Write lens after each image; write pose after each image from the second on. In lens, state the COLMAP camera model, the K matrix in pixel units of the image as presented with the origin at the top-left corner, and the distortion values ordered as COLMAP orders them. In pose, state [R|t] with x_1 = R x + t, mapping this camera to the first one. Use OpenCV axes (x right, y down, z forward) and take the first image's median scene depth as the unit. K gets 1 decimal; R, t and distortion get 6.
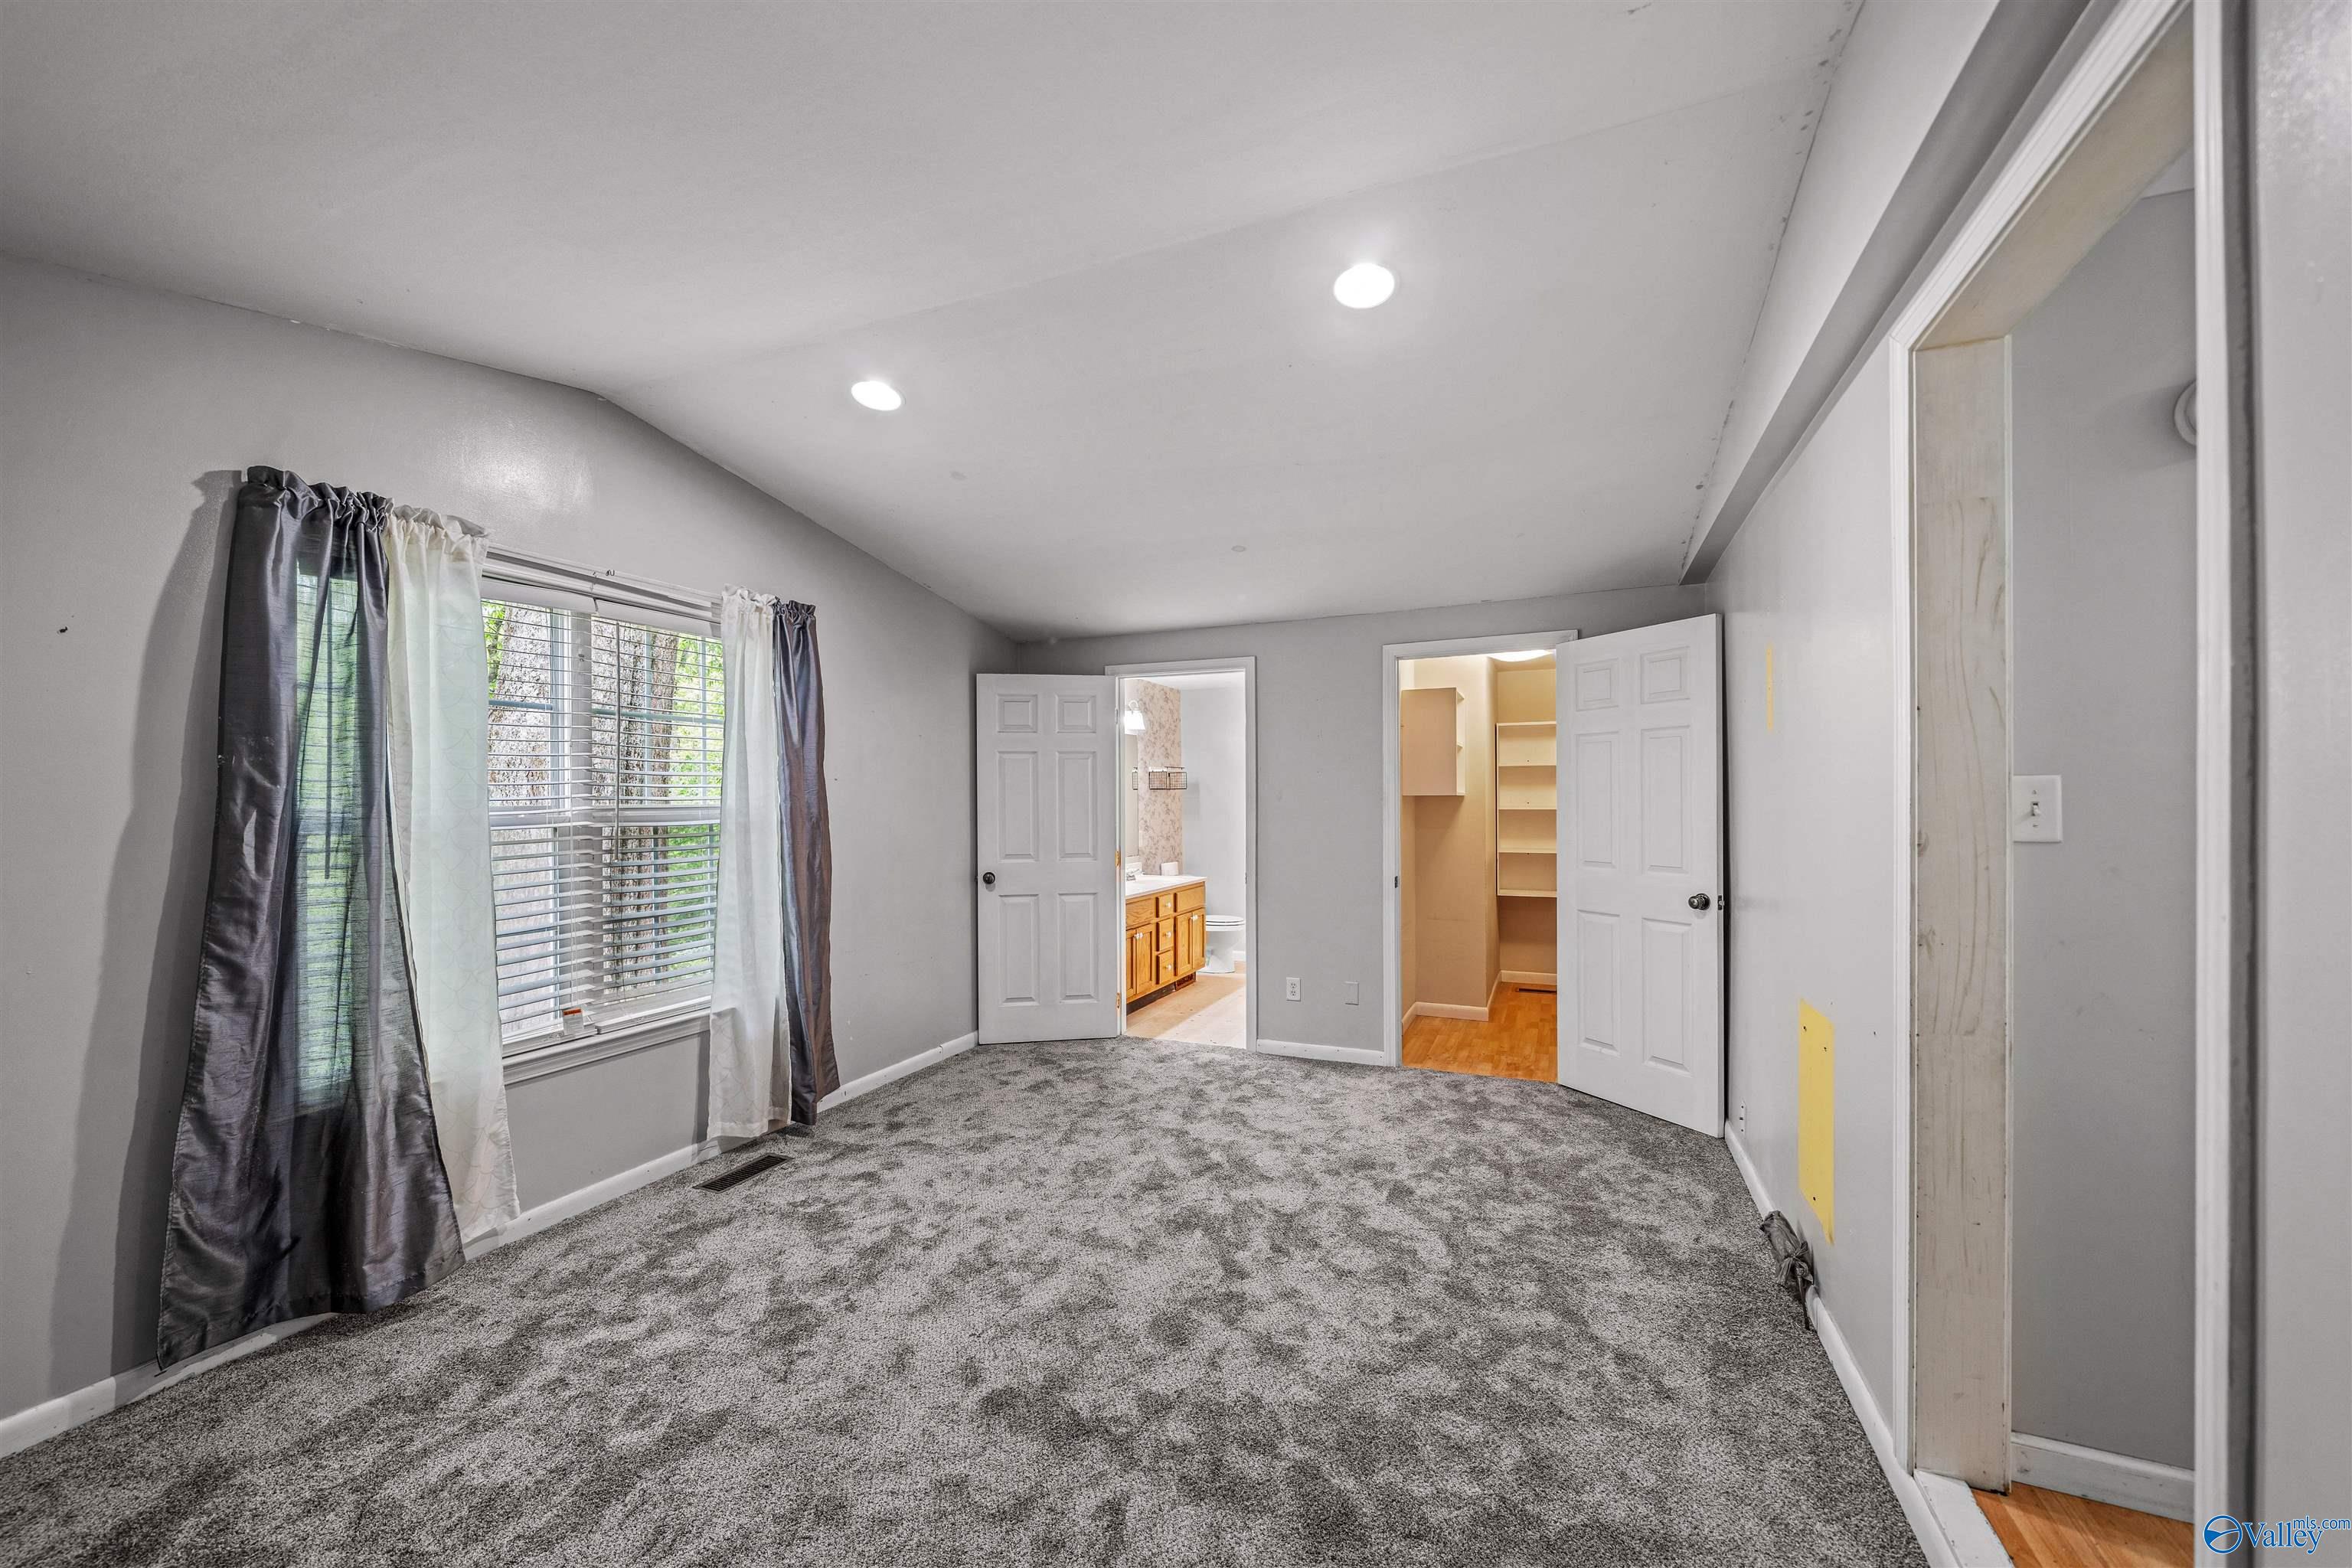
lens RADIAL K [[910.0, 0, 1171.1], [0, 910.0, 790.3], [0, 0, 1]] dist [-0.003100, 0.000049]
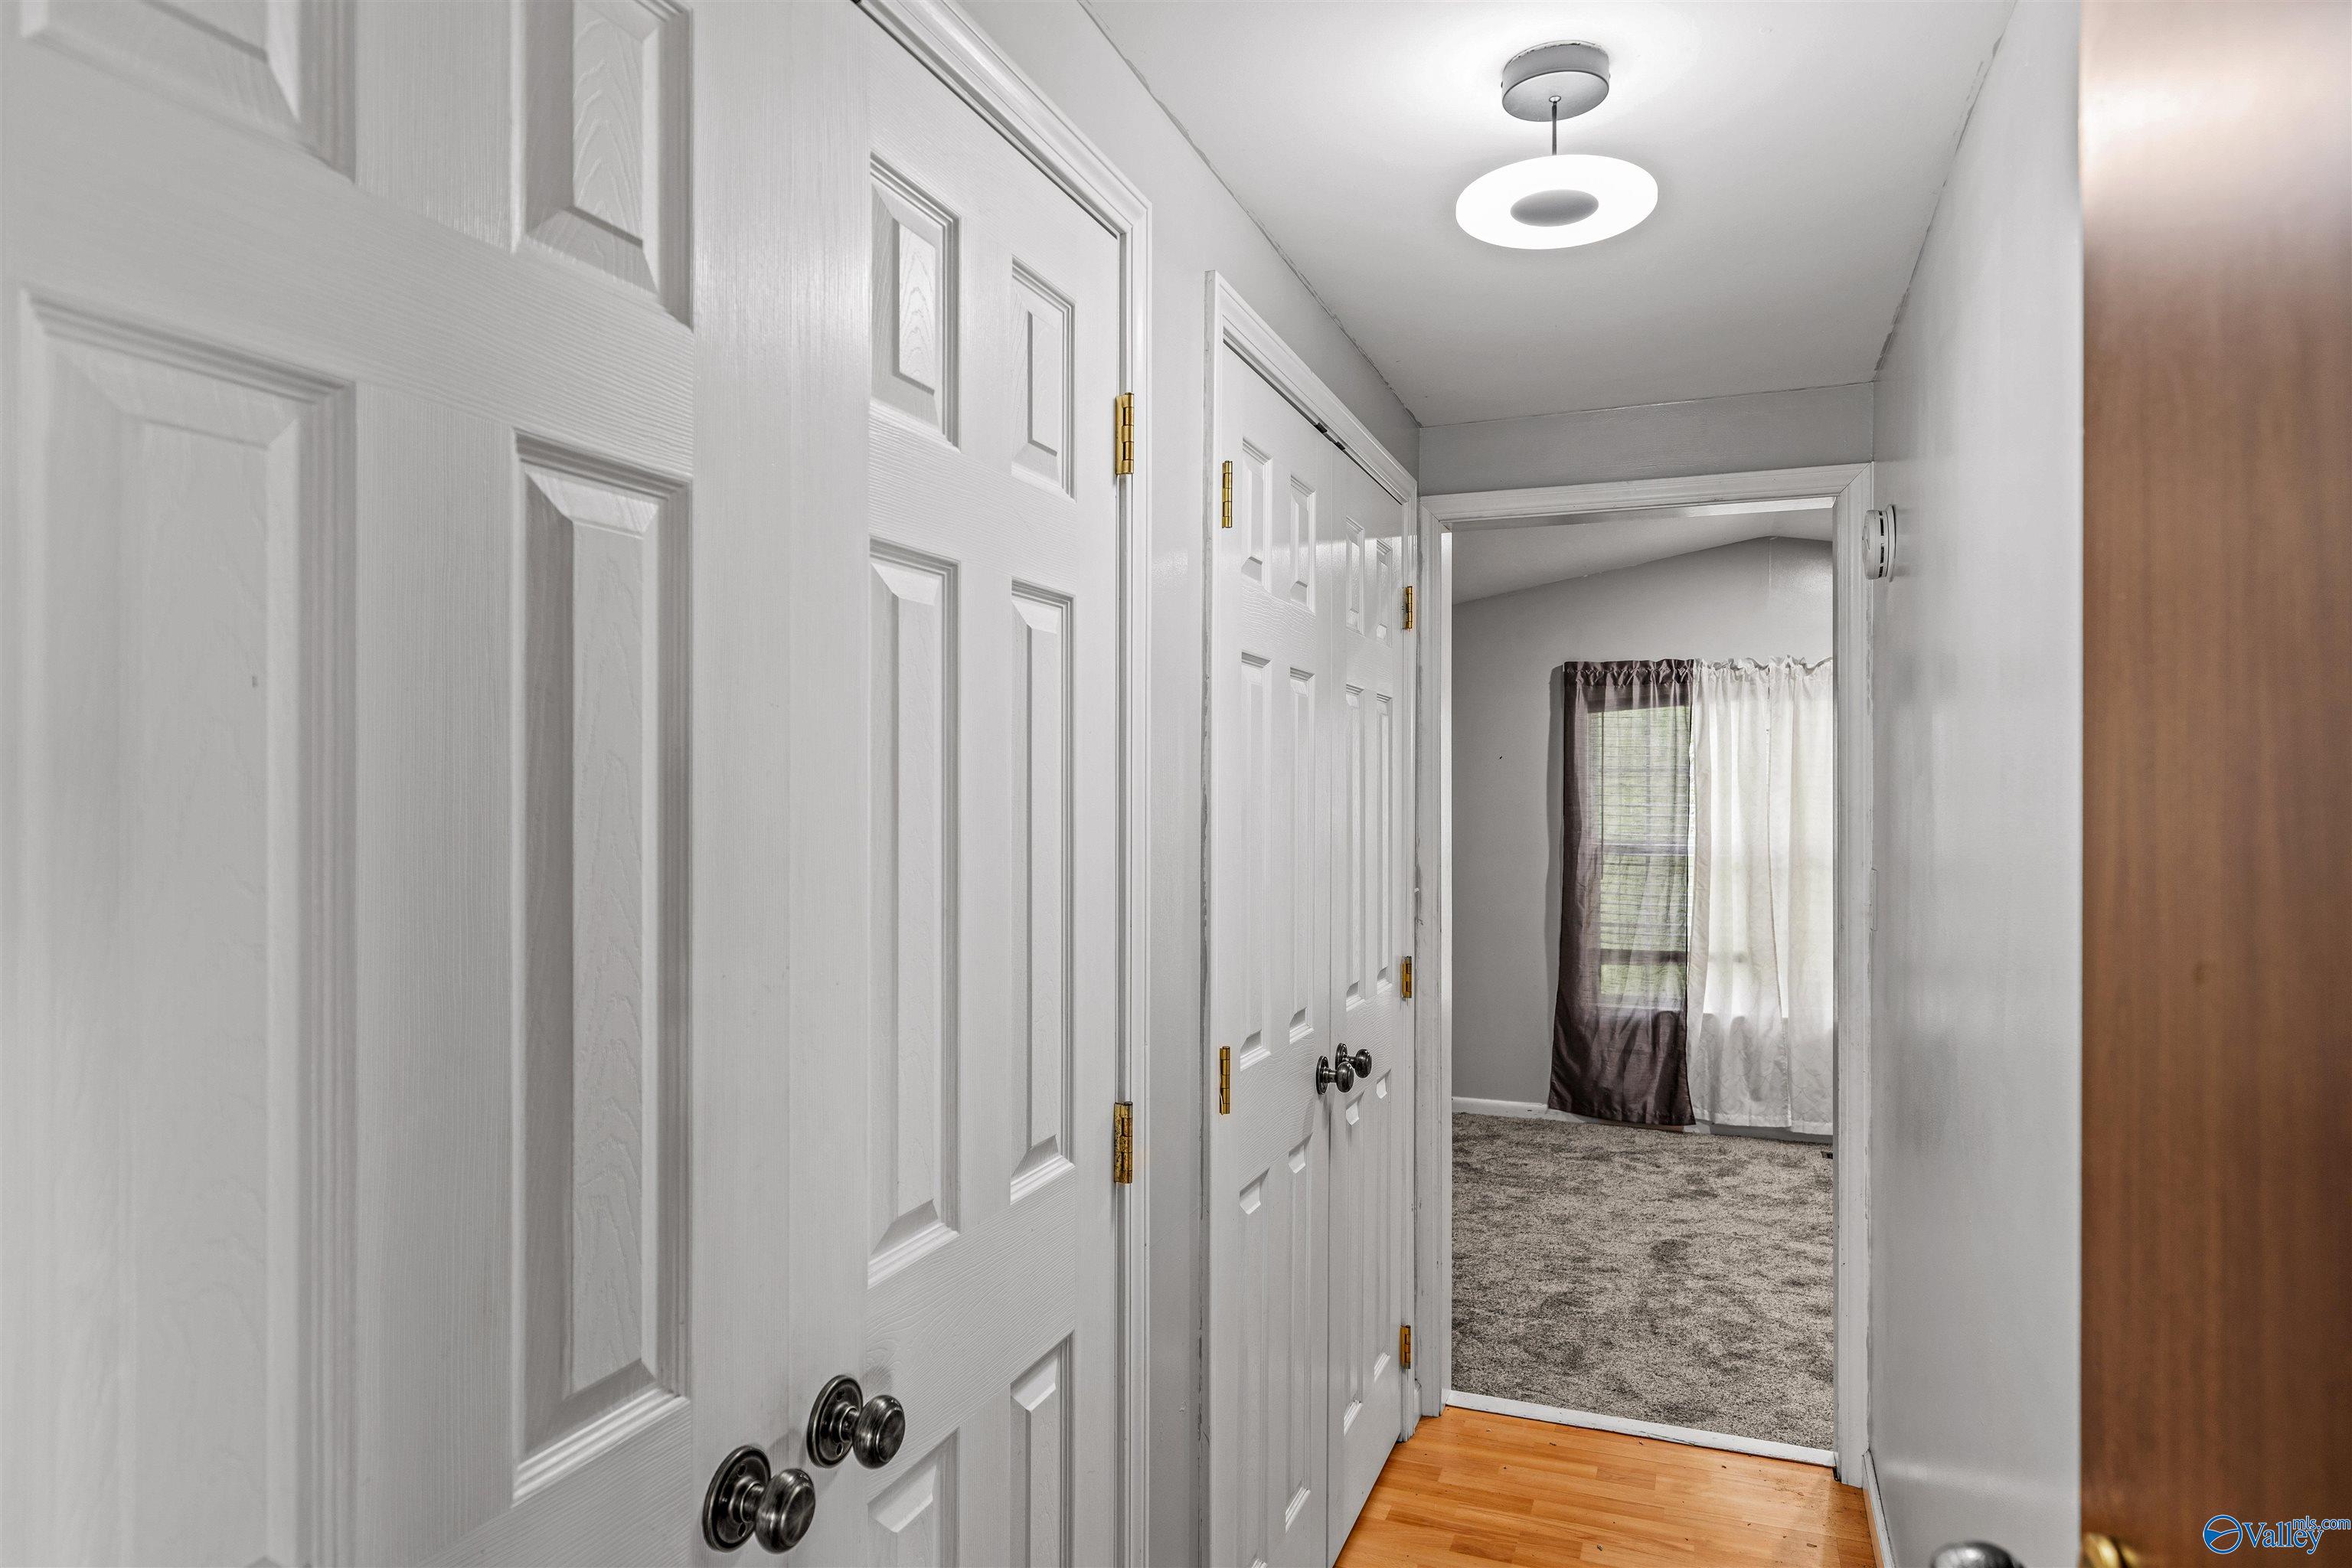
lens RADIAL K [[1418.0, 0, 1174.0], [0, 1418.0, 787.5], [0, 0, 1]] dist [0.000217, 0.000037]
pose [[0.043428, -0.000975, -0.999056, 1.981597], [0.001601, 0.999998, -0.000907, -0.087004], [0.999055, -0.001561, 0.043430, 0.048534]]
